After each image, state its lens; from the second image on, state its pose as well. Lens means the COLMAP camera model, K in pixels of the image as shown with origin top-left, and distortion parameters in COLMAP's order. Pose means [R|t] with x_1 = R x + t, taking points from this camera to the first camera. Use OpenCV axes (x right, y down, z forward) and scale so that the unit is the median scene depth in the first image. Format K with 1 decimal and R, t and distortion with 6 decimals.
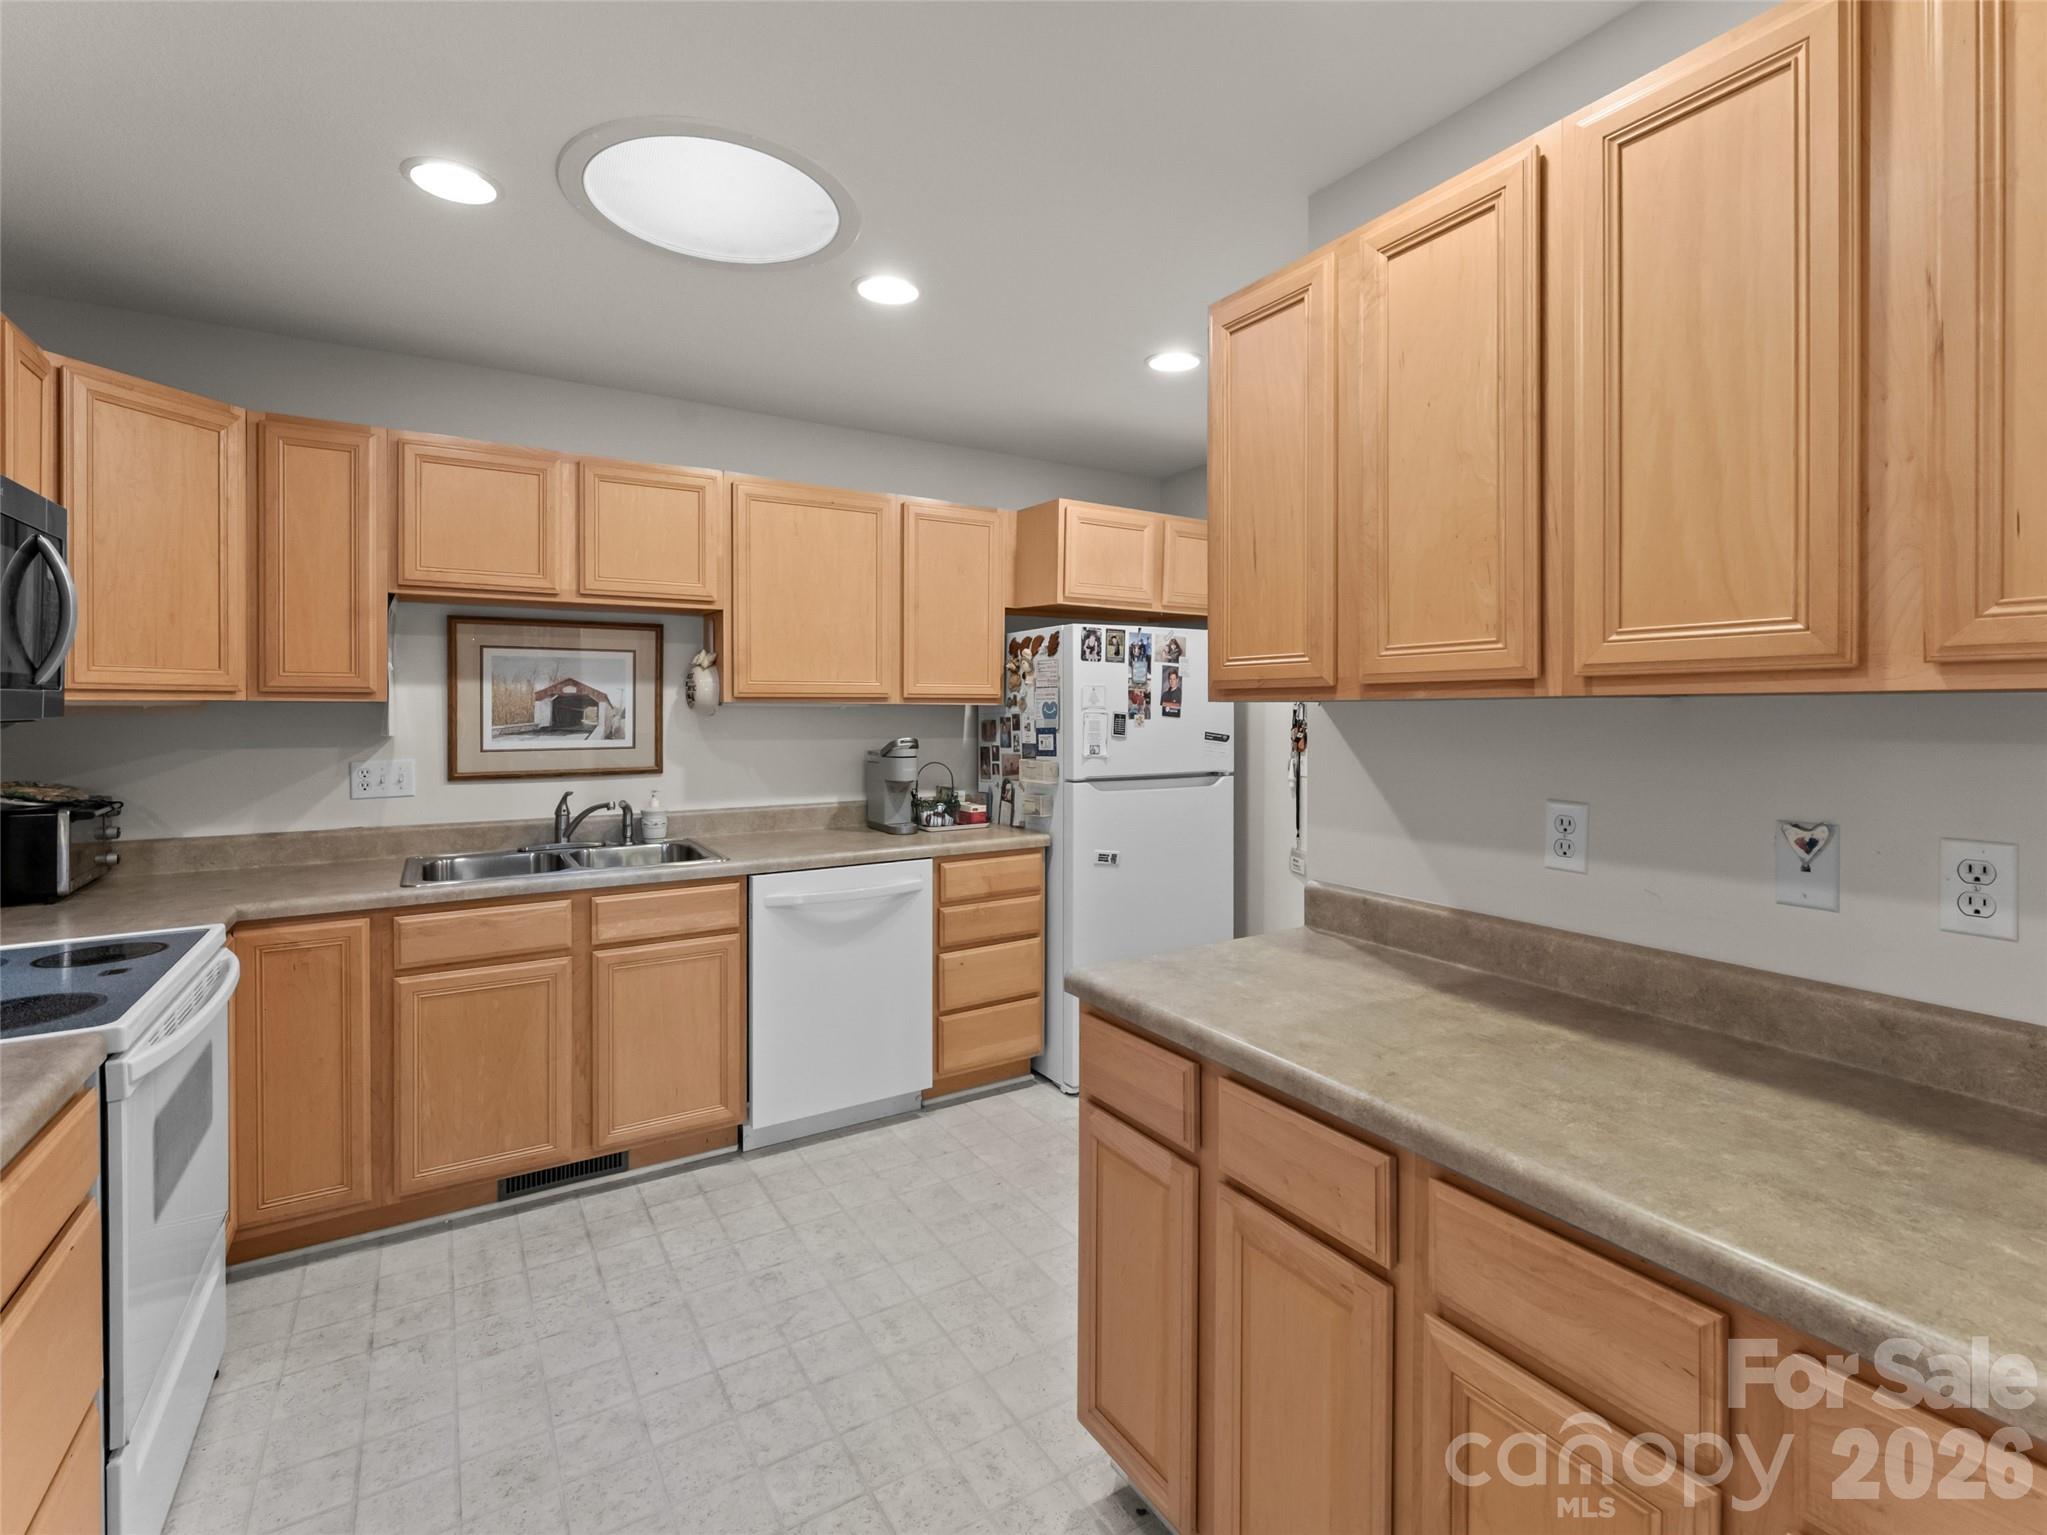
lens RADIAL K [[946.8, 0, 1031.7], [0, 946.8, 712.3], [0, 0, 1]] dist [-0.000879, -0.000529]
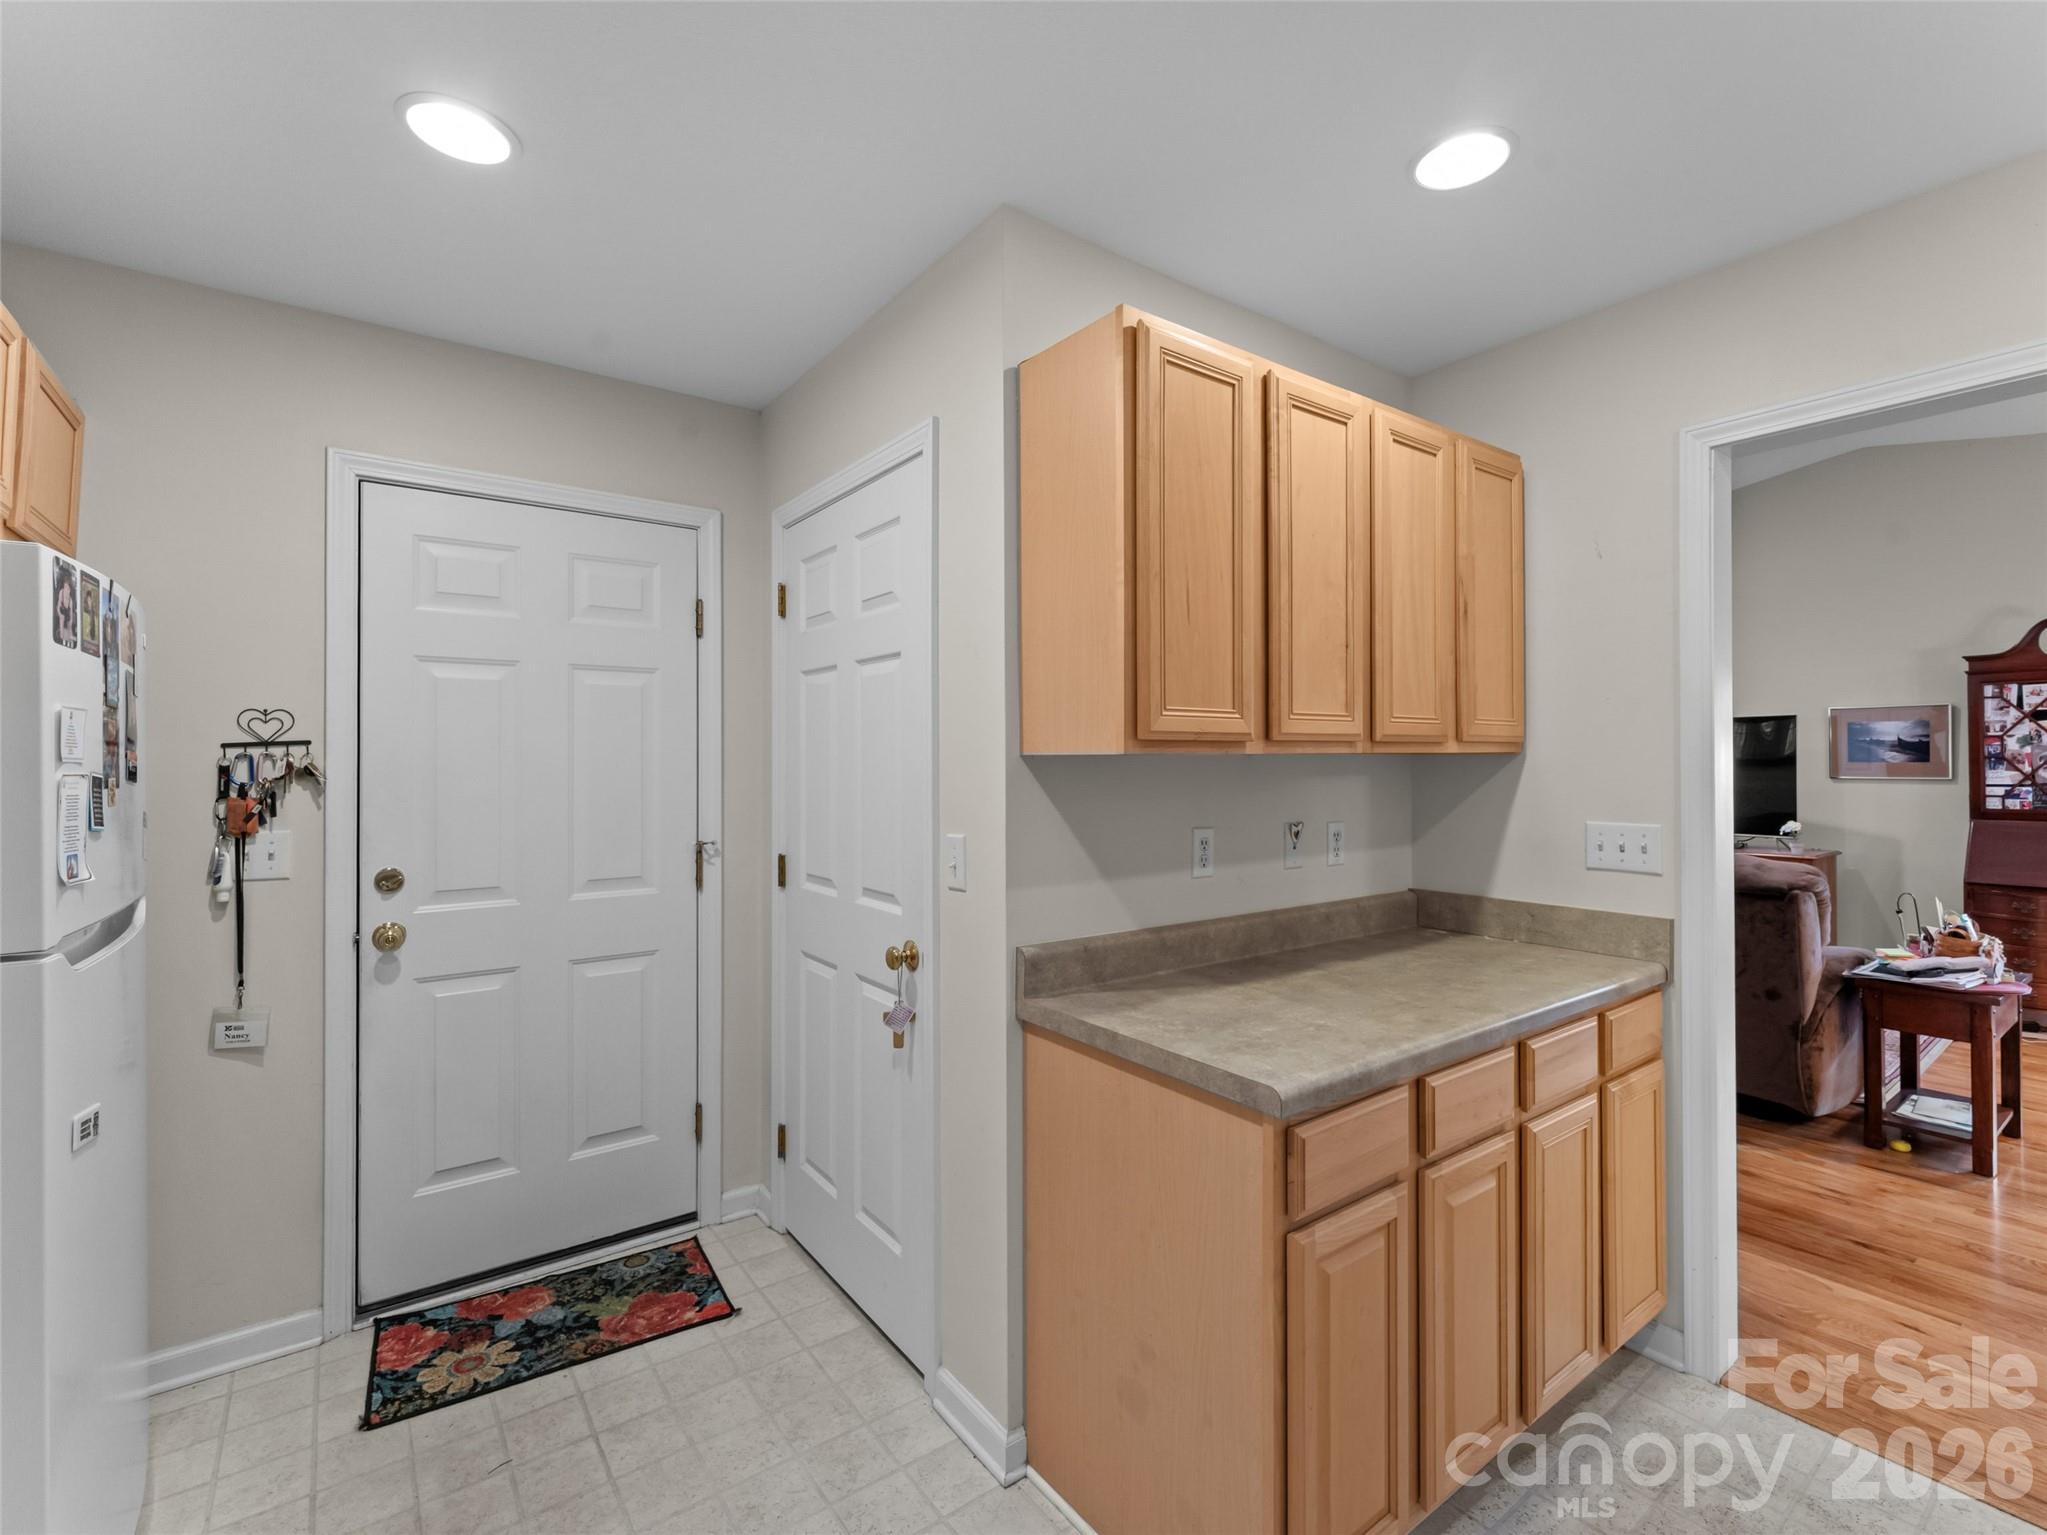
lens RADIAL K [[924.4, 0, 1025.4], [0, 924.4, 753.3], [0, 0, 1]] dist [-0.001904, -0.000222]
pose [[-0.077378, 0.009008, 0.996961, -0.381499], [0.006751, 0.999941, -0.008511, -0.002767], [-0.996979, 0.006072, -0.077434, 0.672751]]
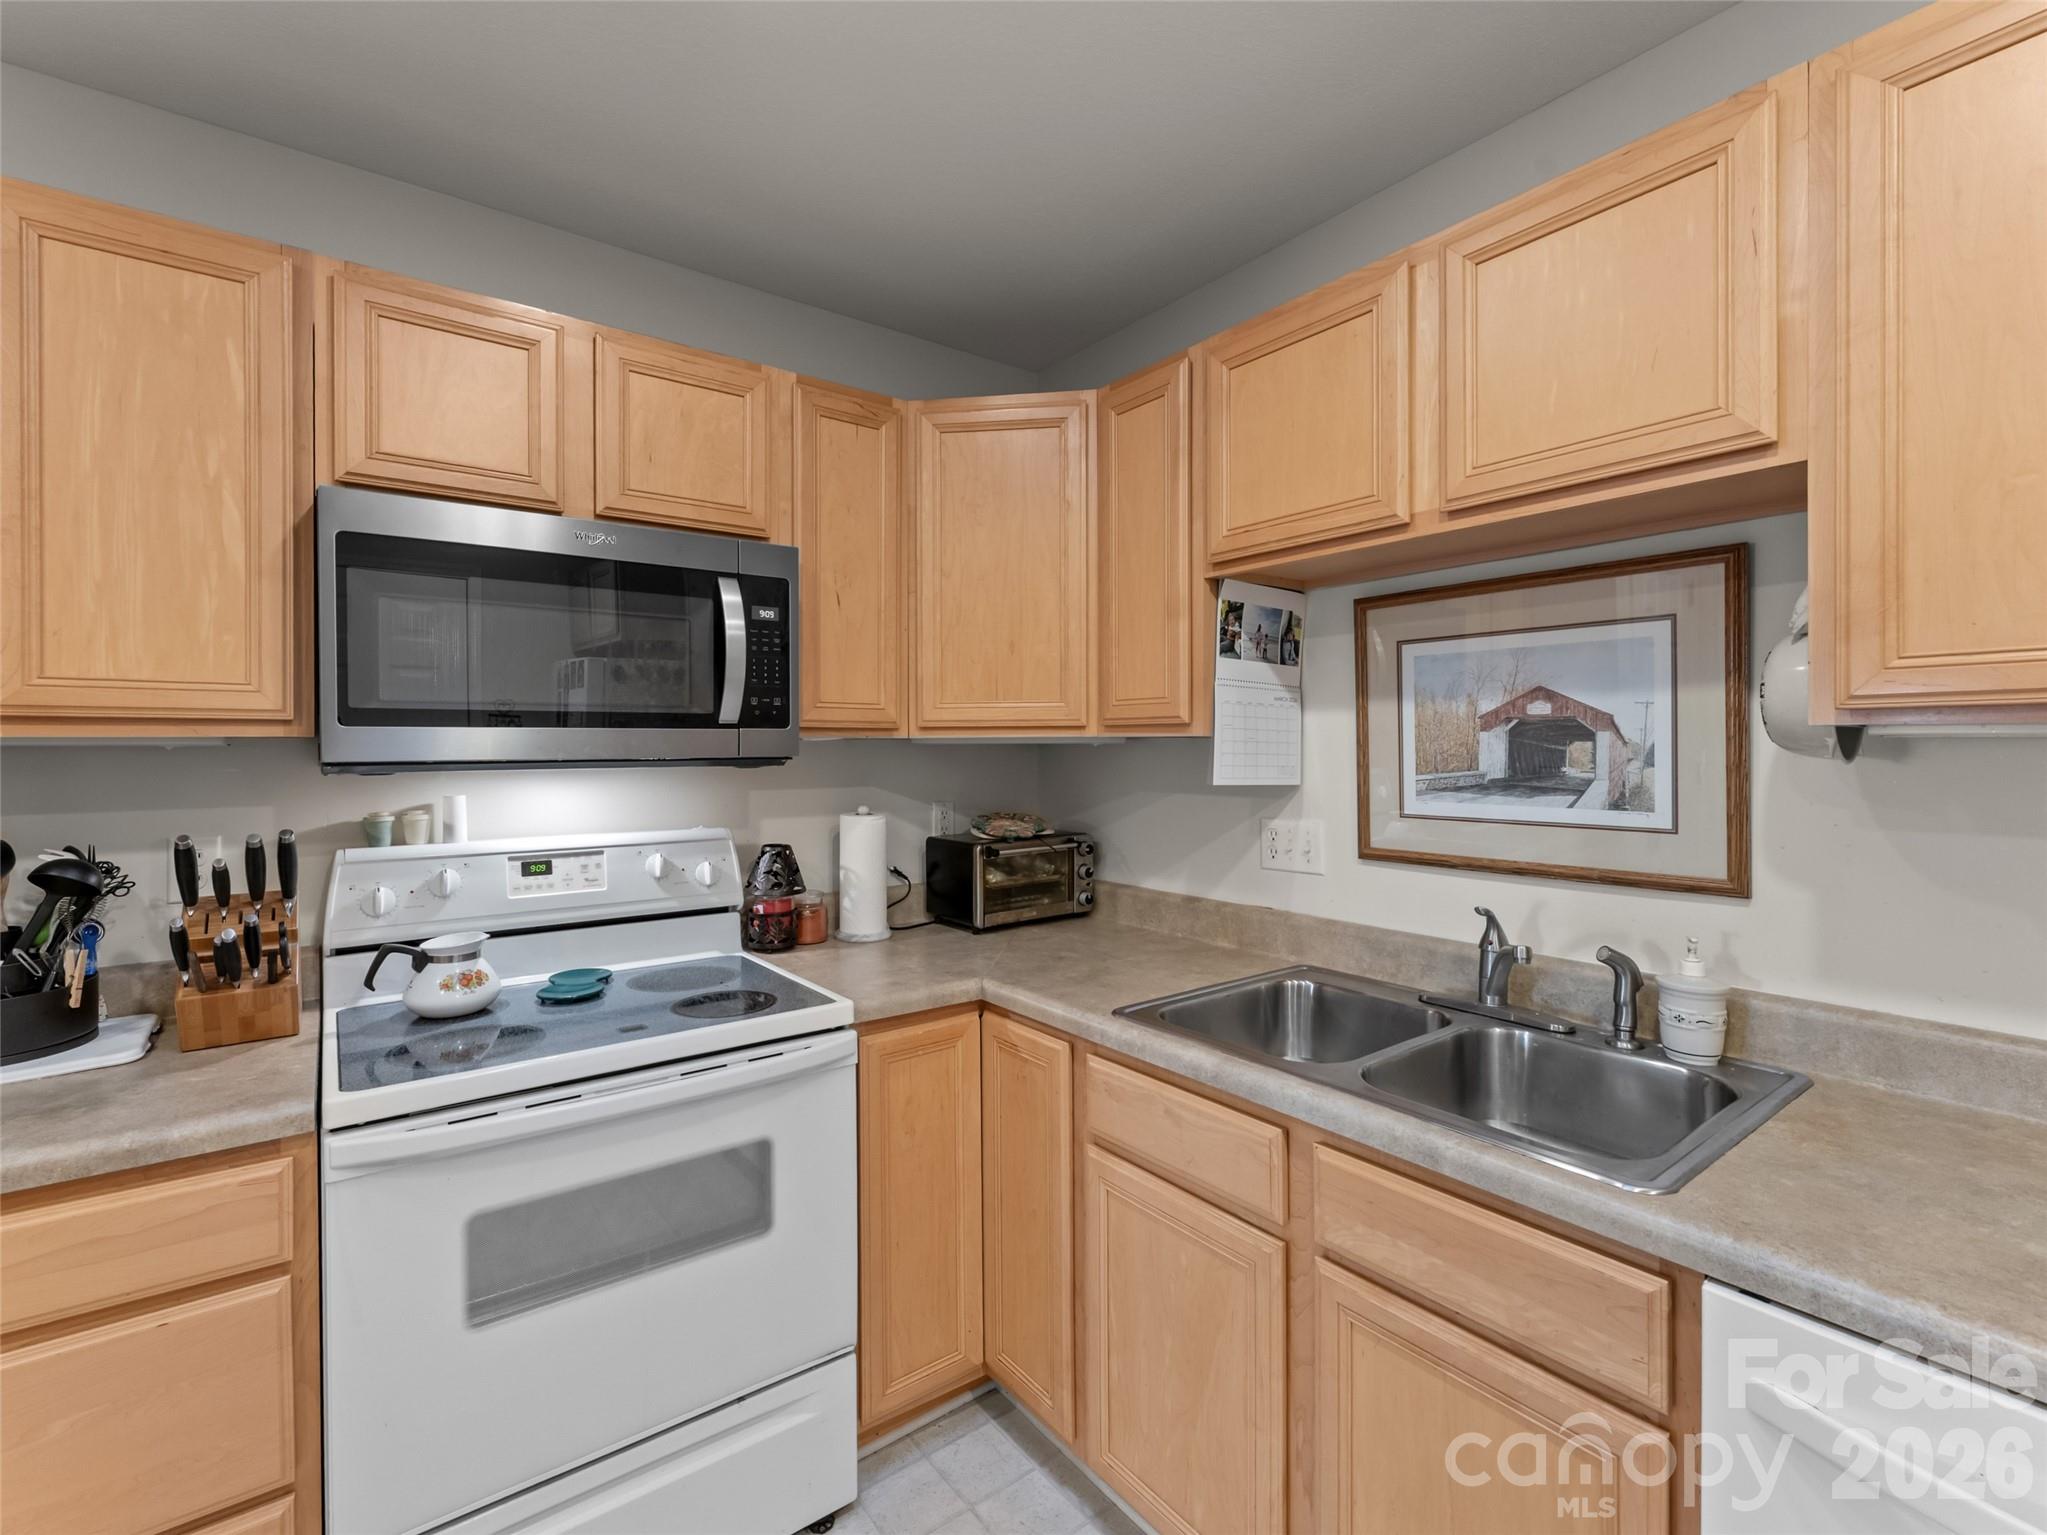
lens RADIAL K [[929.3, 0, 1017.3], [0, 929.3, 747.0], [0, 0, 1]] dist [-0.005024, -0.000963]
pose [[0.081184, 0.000077, -0.996699, -0.009095], [-0.002089, 0.999998, -0.000093, -0.002318], [0.996697, 0.002090, 0.081184, 0.682809]]
